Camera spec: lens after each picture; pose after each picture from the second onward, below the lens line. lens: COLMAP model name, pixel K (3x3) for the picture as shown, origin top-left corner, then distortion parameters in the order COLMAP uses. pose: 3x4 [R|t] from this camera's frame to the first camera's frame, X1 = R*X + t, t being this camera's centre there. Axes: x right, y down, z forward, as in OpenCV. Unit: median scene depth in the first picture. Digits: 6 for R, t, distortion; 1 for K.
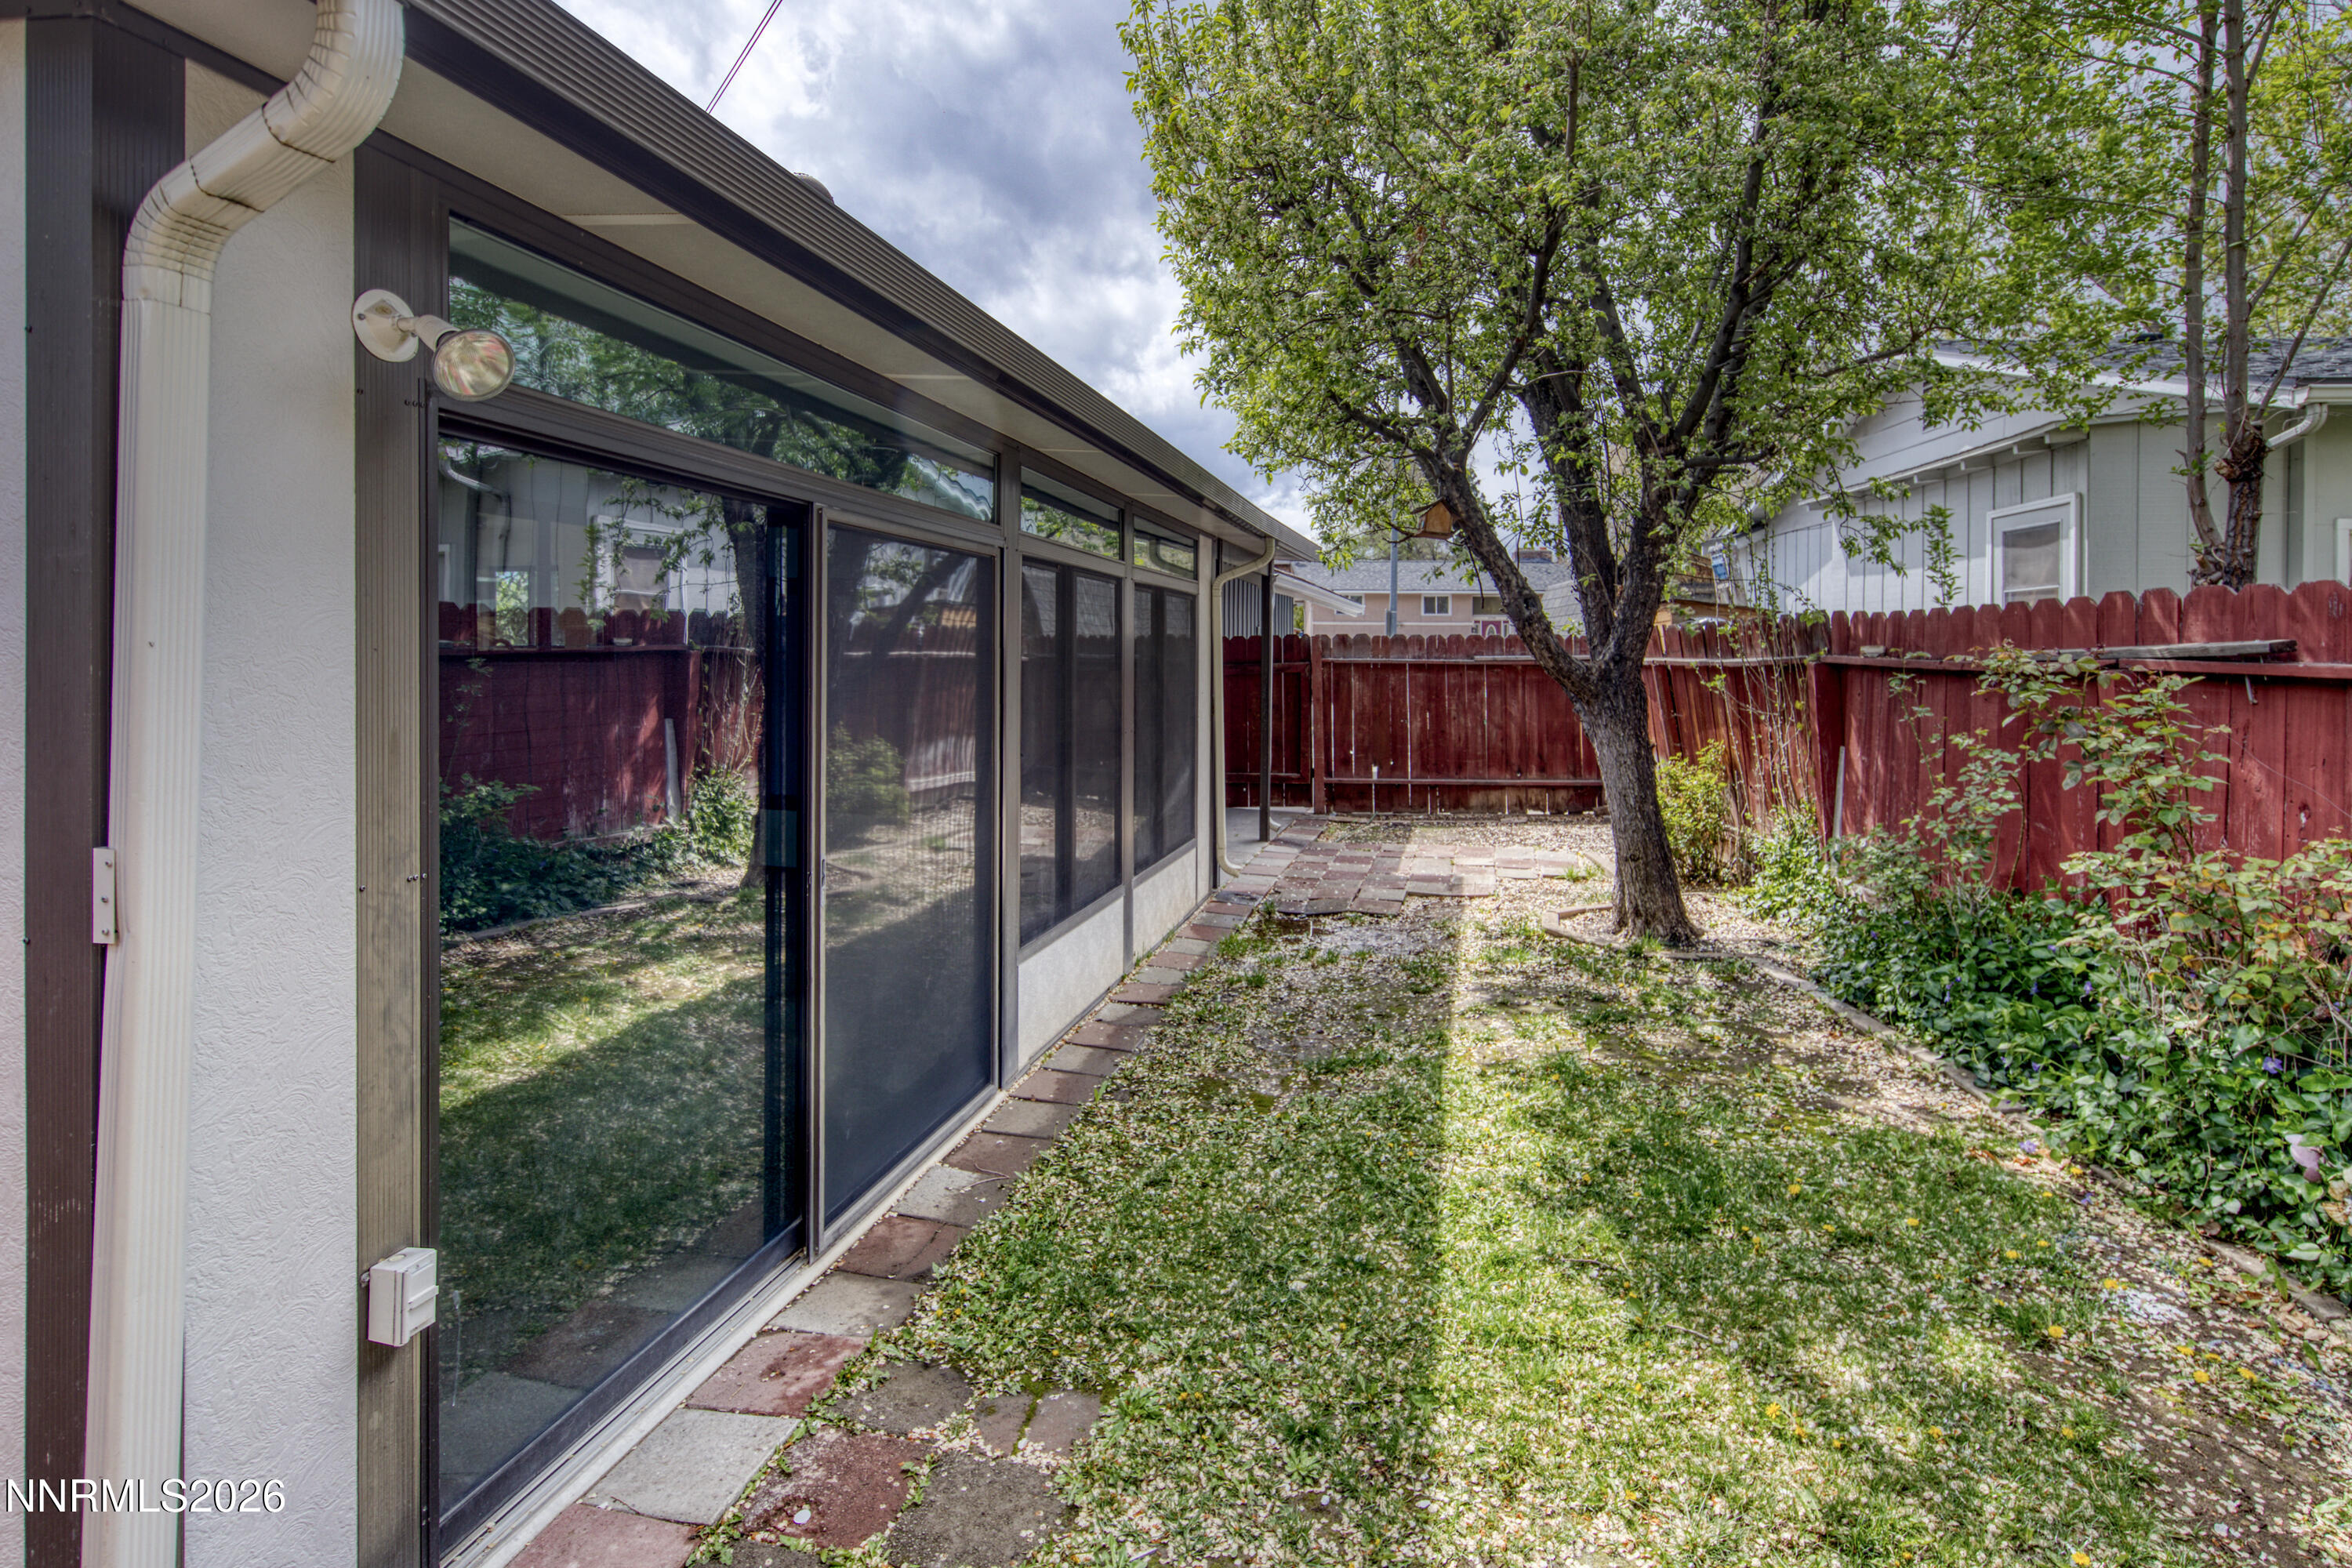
lens RADIAL K [[1168.7, 0, 1213.2], [0, 1168.7, 672.5], [0, 0, 1]] dist [0.005896, -0.000609]
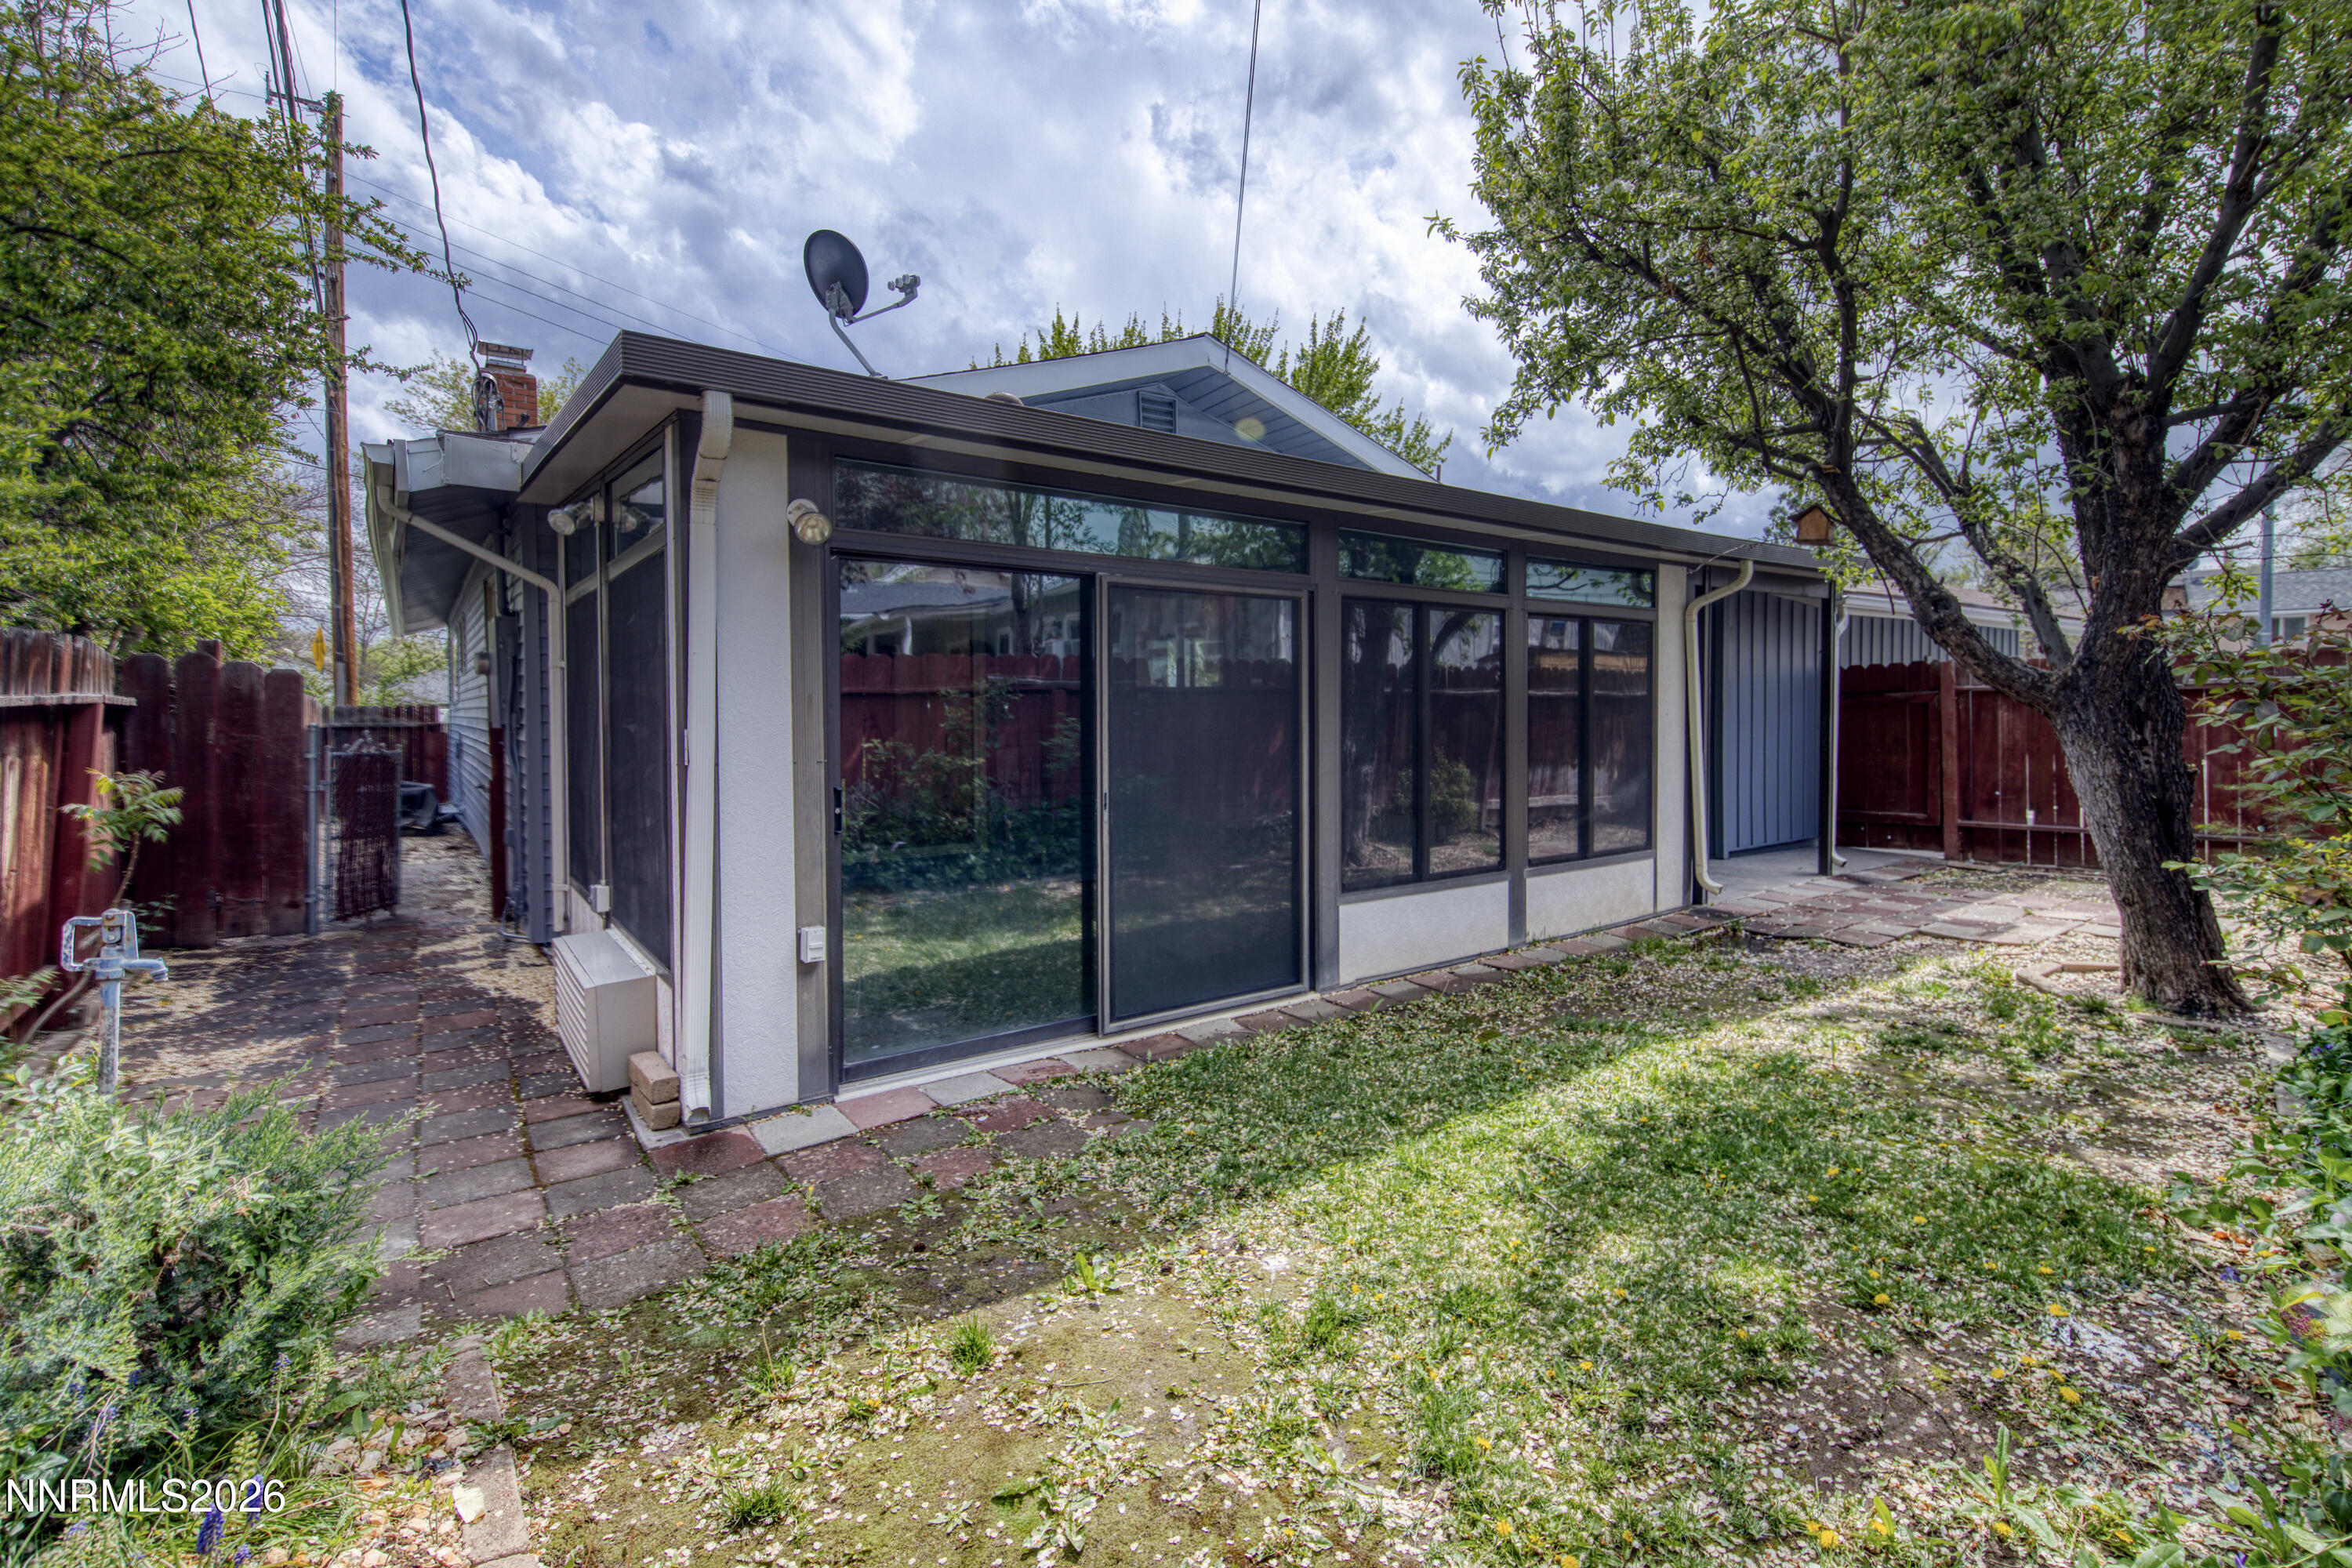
lens RADIAL K [[1081.3, 0, 1198.9], [0, 1081.3, 724.4], [0, 0, 1]] dist [0.002821, -0.000089]
pose [[0.756184, -0.003693, -0.654349, 0.762828], [0.002601, 0.999993, -0.002638, 0.063093], [0.654354, 0.000292, 0.756188, -0.067981]]
